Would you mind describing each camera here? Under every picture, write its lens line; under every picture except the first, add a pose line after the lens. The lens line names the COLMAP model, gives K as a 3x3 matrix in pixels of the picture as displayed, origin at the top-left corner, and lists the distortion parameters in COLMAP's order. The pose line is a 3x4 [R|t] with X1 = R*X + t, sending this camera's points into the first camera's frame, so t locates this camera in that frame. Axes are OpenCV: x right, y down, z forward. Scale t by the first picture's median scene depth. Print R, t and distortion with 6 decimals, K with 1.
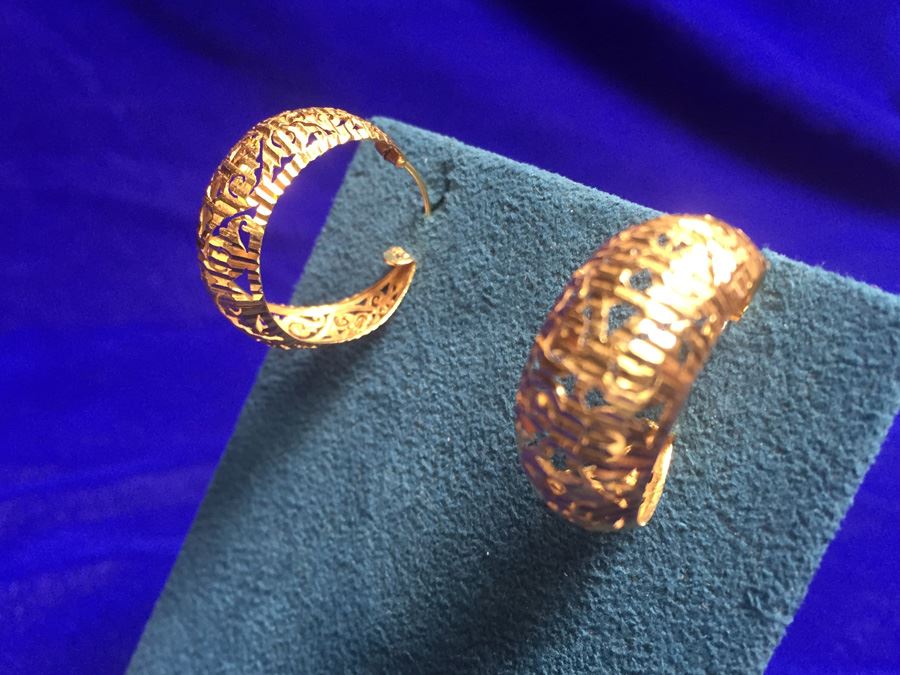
lens RADIAL K [[996.0, 0, 432.6], [0, 996.0, 333.6], [0, 0, 1]] dist [0.027854, 0.000000]
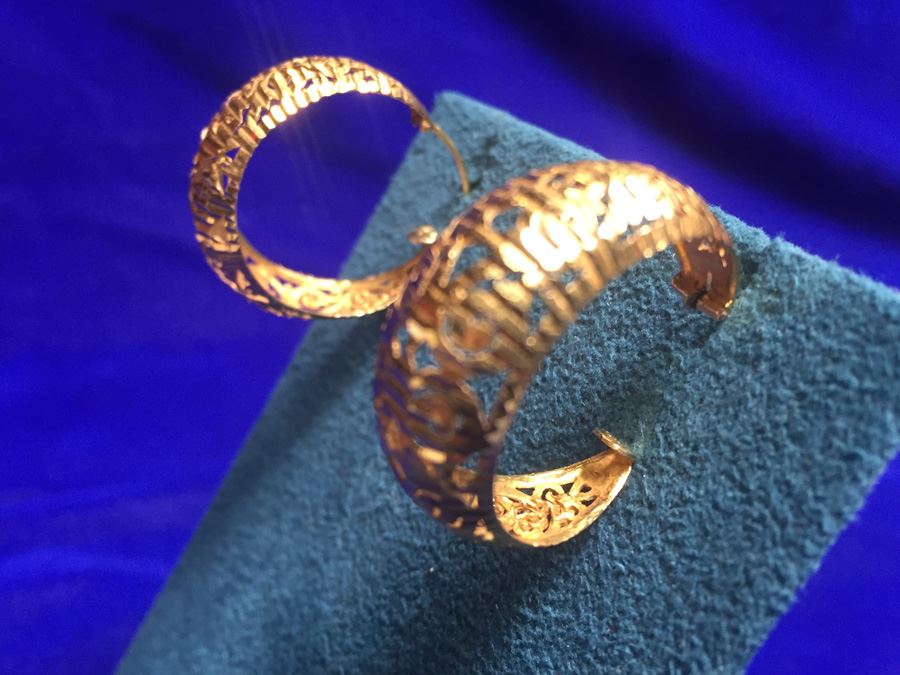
lens RADIAL K [[996.0, 0, 444.5], [0, 996.0, 338.6], [0, 0, 1]] dist [0.027854, 0.000000]
pose [[0.953618, 0.126694, -0.273059, 0.309344], [-0.143180, 0.988837, -0.041234, 0.064163], [0.264787, 0.078418, 0.961113, 0.180067]]
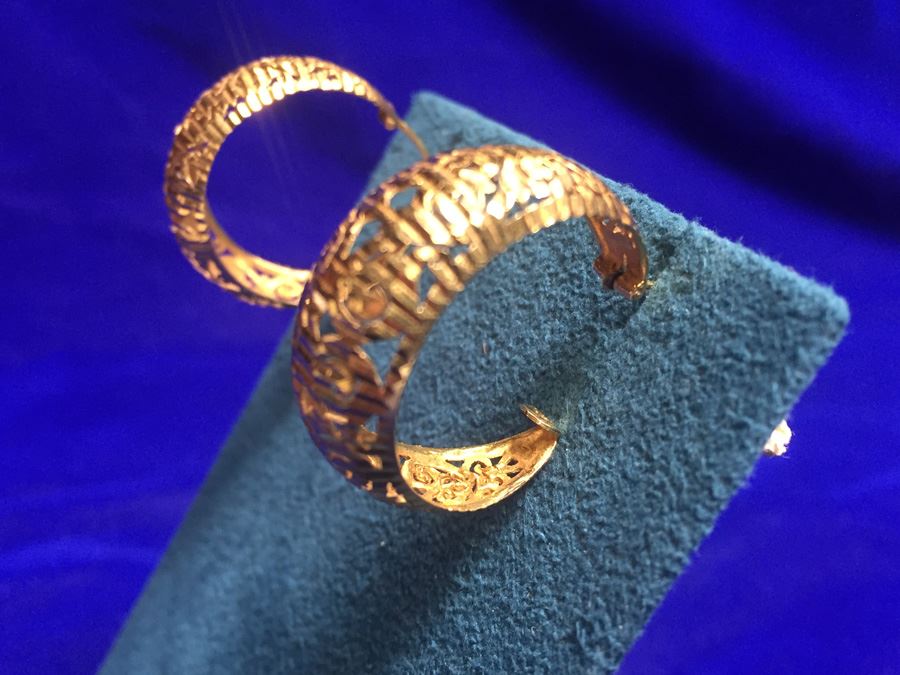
lens RADIAL K [[996.0, 0, 449.0], [0, 996.0, 340.1], [0, 0, 1]] dist [0.027854, 0.000000]
pose [[0.939291, 0.128342, -0.318215, 0.420698], [-0.150034, 0.987678, -0.044515, 0.078624], [0.308581, 0.089555, 0.946973, 0.167671]]
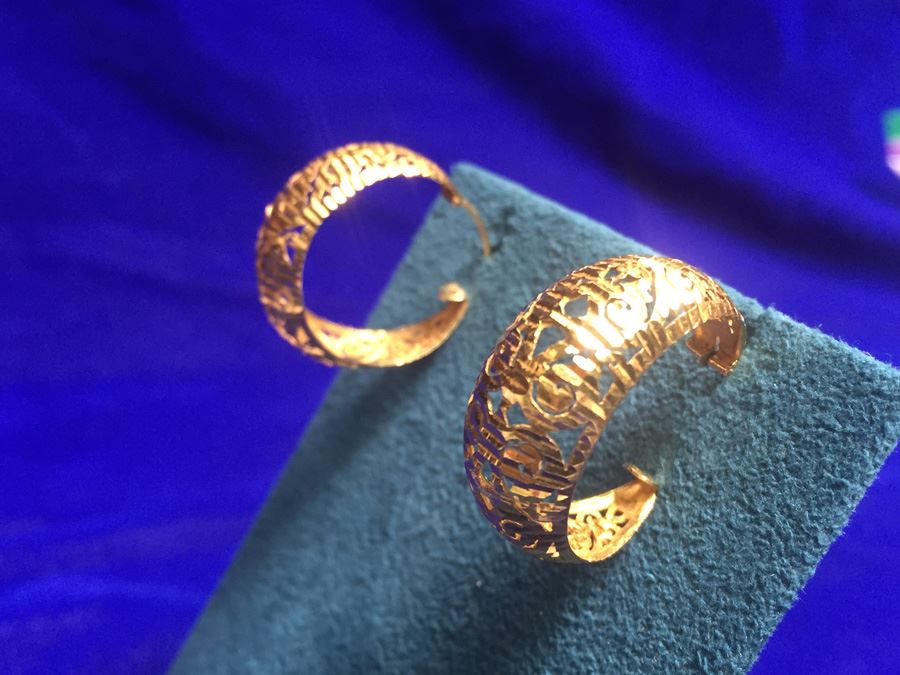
lens RADIAL K [[996.0, 0, 443.3], [0, 996.0, 334.4], [0, 0, 1]] dist [0.027854, 0.000000]
pose [[0.970969, 0.109353, -0.212747, 0.234075], [-0.126440, 0.989613, -0.068402, 0.049025], [0.203058, 0.093315, 0.974710, -0.020466]]
